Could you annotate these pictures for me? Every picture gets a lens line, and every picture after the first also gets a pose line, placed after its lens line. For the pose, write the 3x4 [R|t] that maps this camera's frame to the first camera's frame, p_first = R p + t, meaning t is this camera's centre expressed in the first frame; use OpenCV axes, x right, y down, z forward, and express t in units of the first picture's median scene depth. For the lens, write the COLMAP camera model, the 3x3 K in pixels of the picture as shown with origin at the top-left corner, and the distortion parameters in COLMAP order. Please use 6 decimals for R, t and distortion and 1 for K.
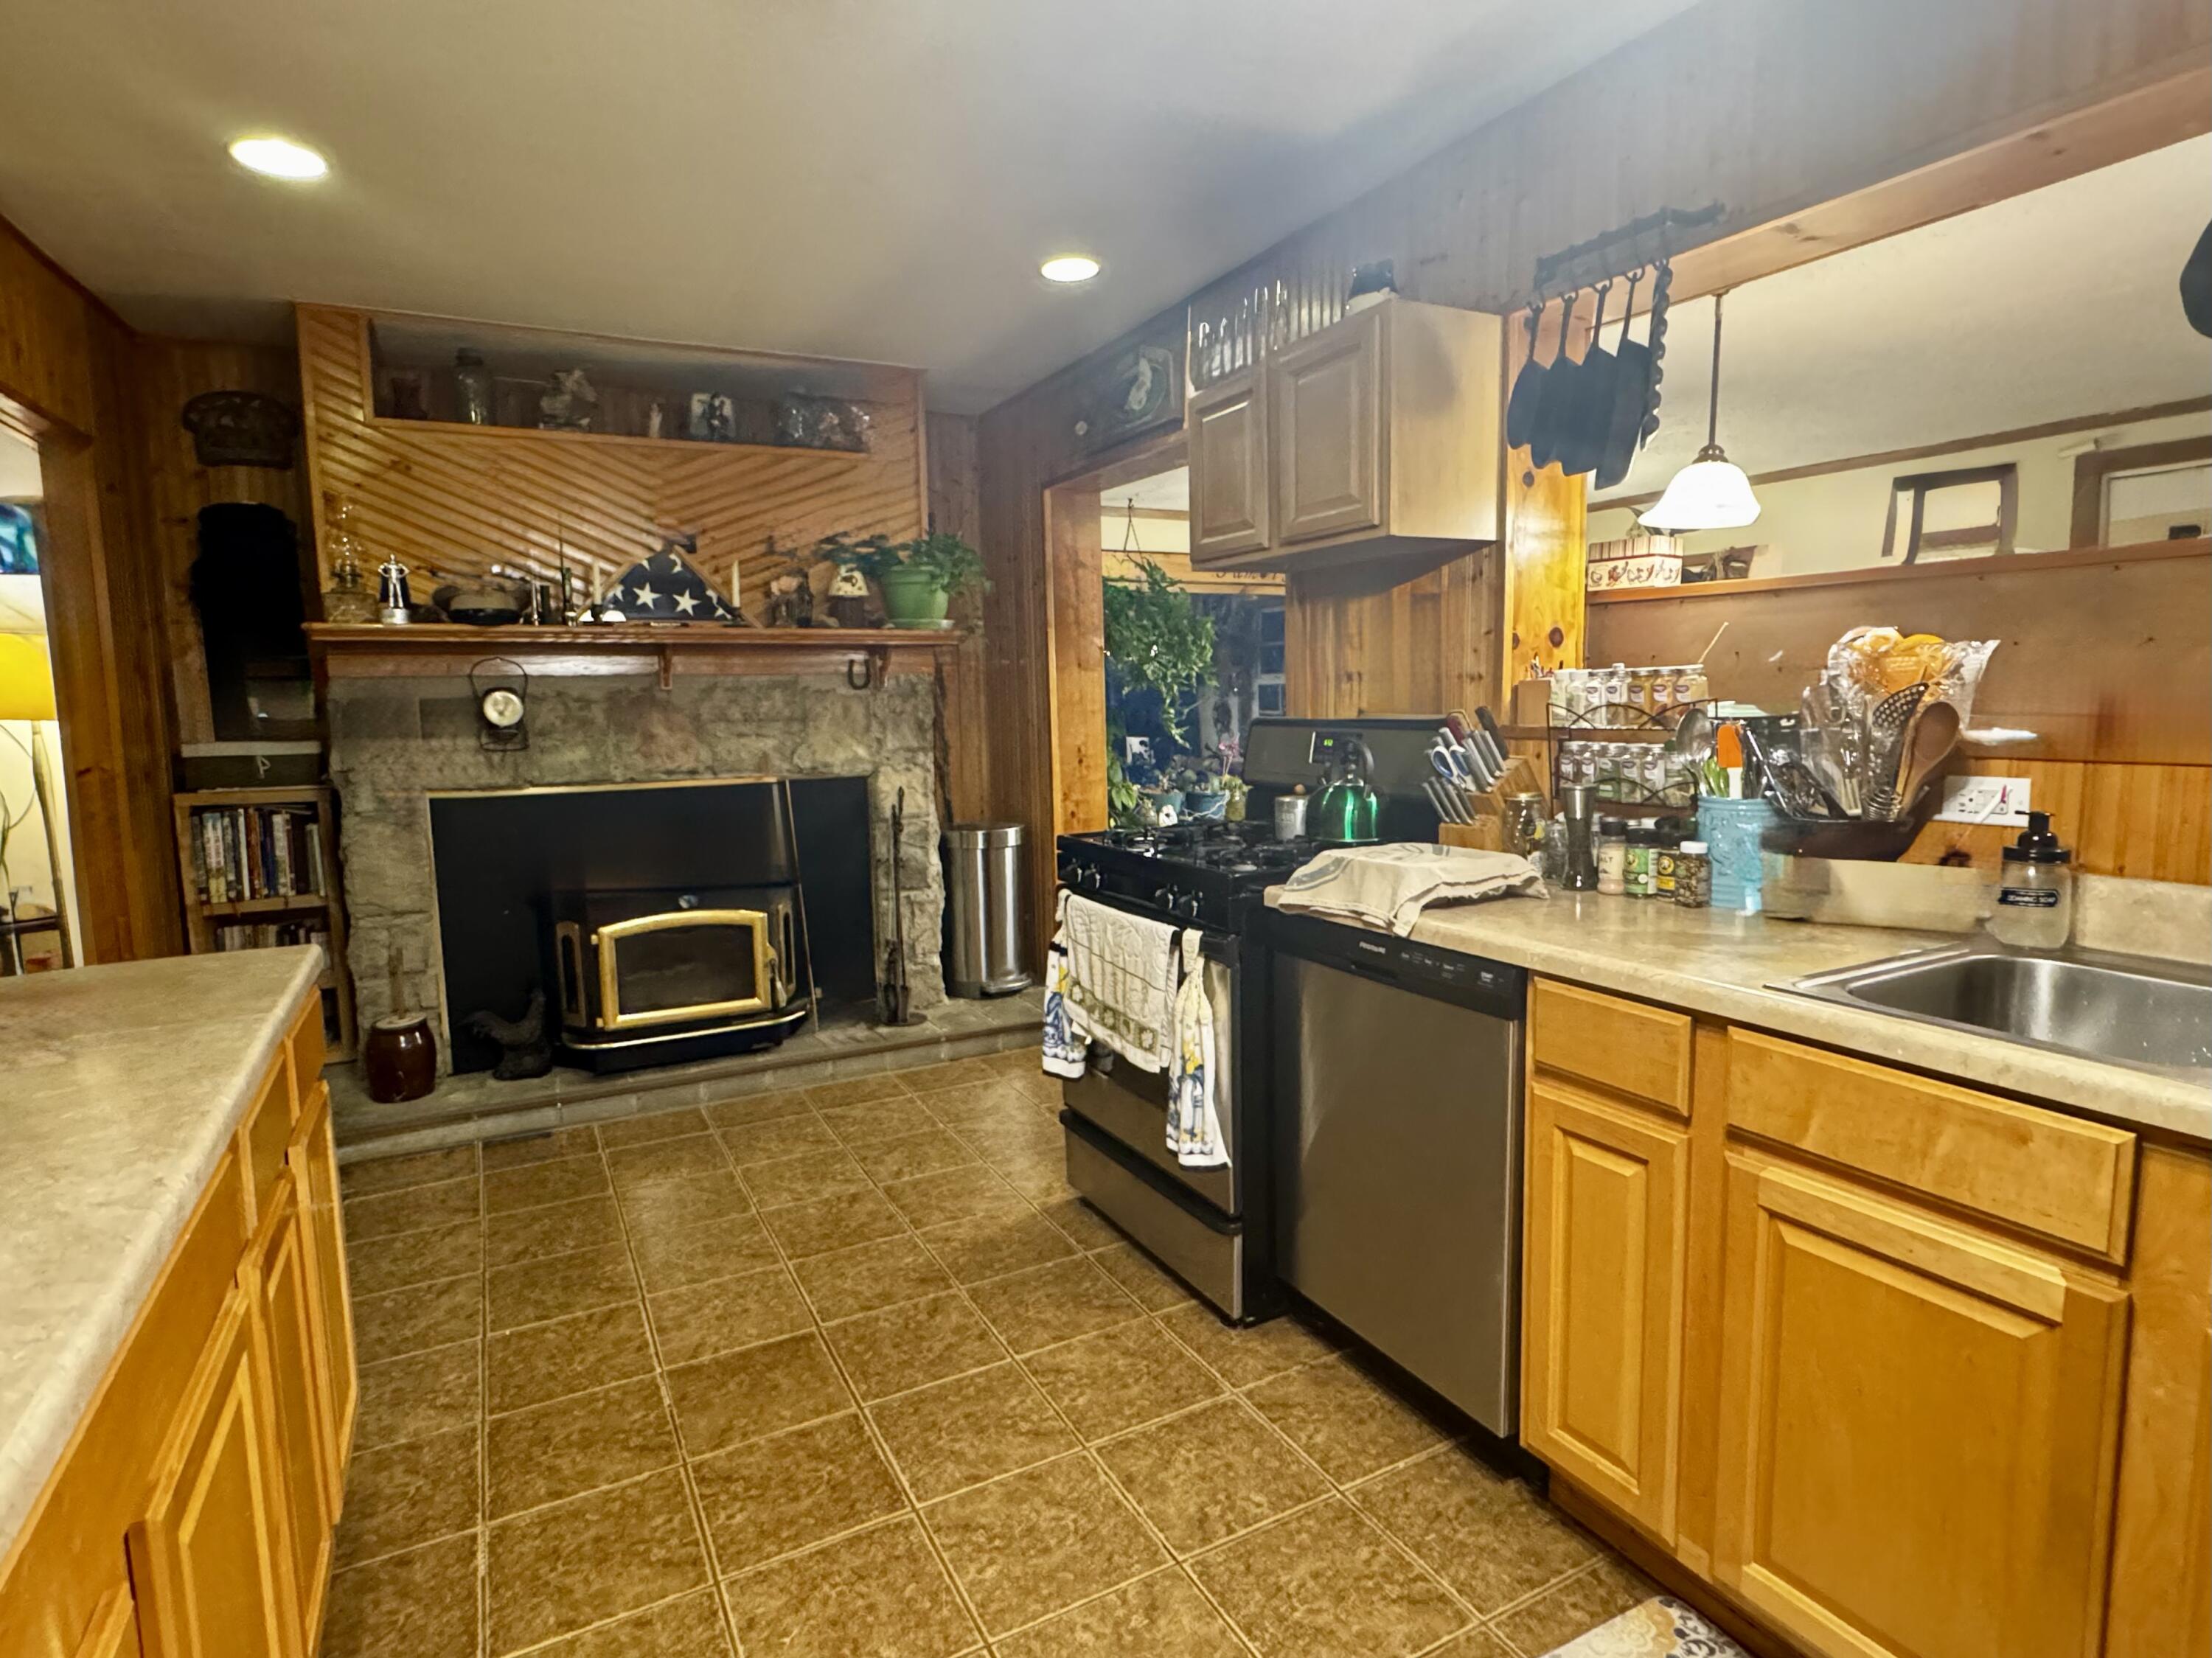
lens RADIAL K [[1128.5, 0, 1100.7], [0, 1128.5, 827.9], [0, 0, 1]] dist [0.001498, 0.000020]
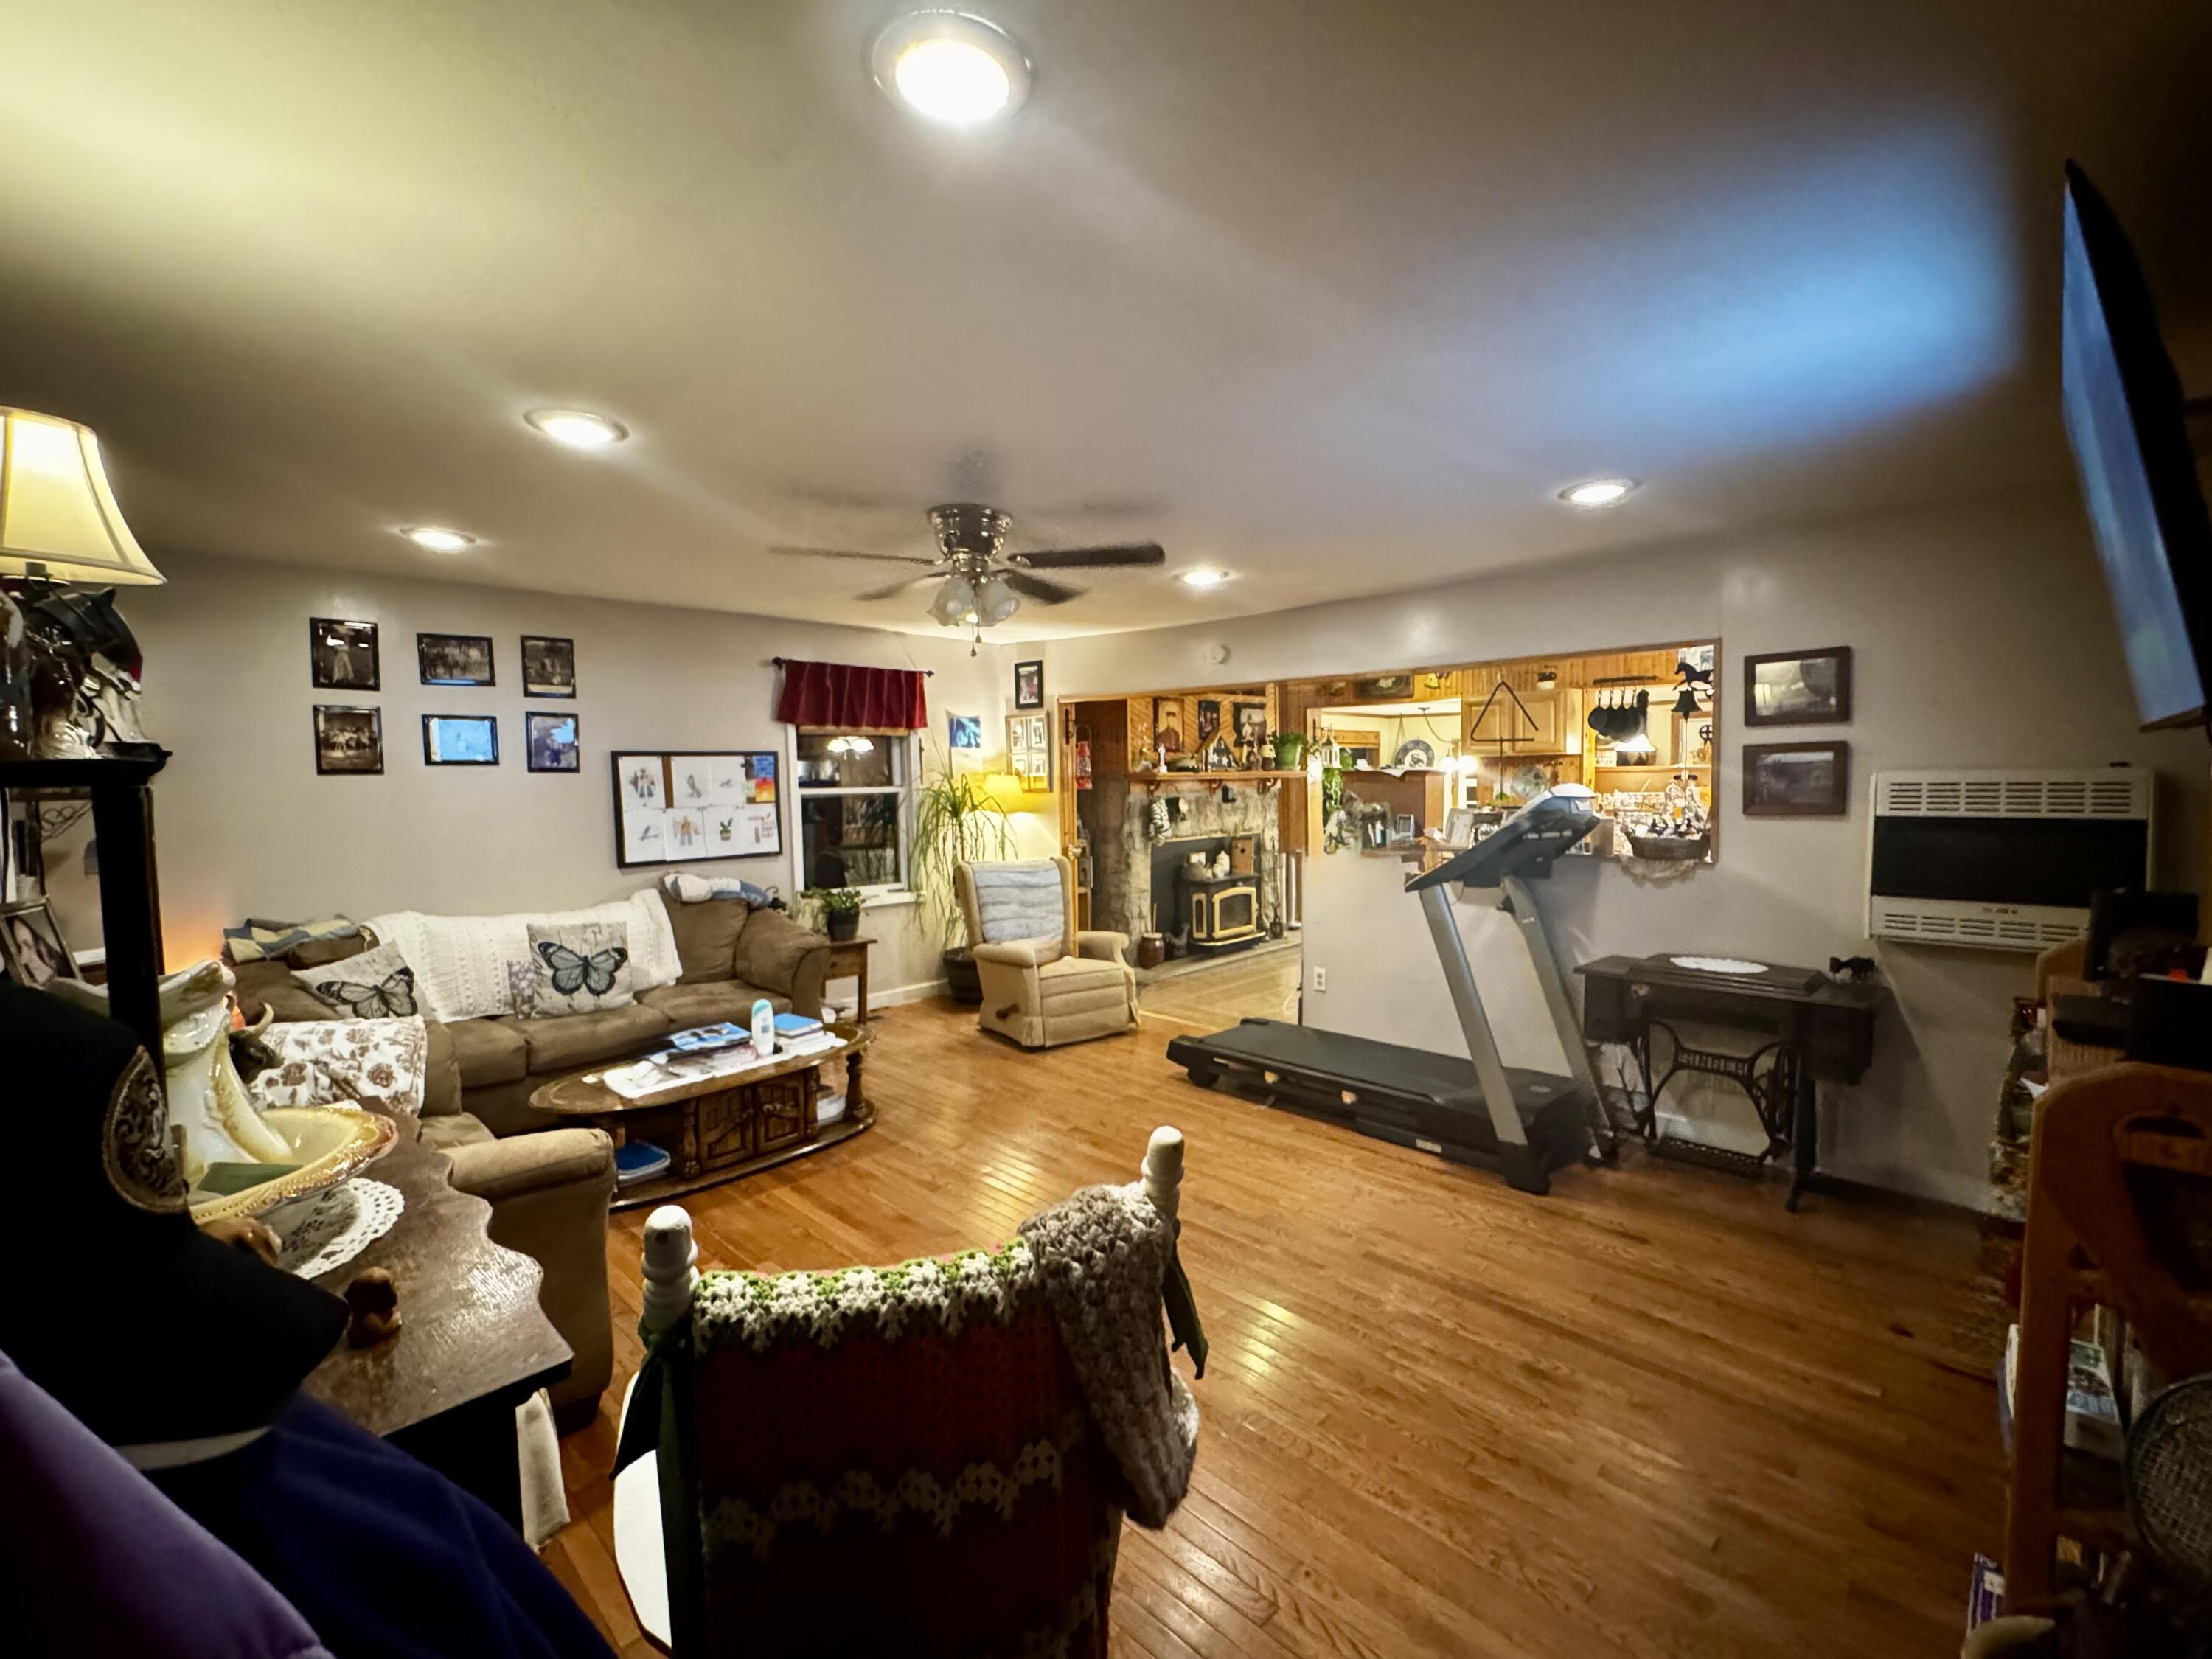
lens RADIAL K [[951.1, 0, 1106.8], [0, 951.1, 823.0], [0, 0, 1]] dist [-0.009629, 0.002216]
pose [[0.968749, -0.014278, 0.247632, -1.157565], [0.029789, 0.997813, -0.059003, 0.047041], [-0.246248, 0.064536, 0.967056, -0.916207]]
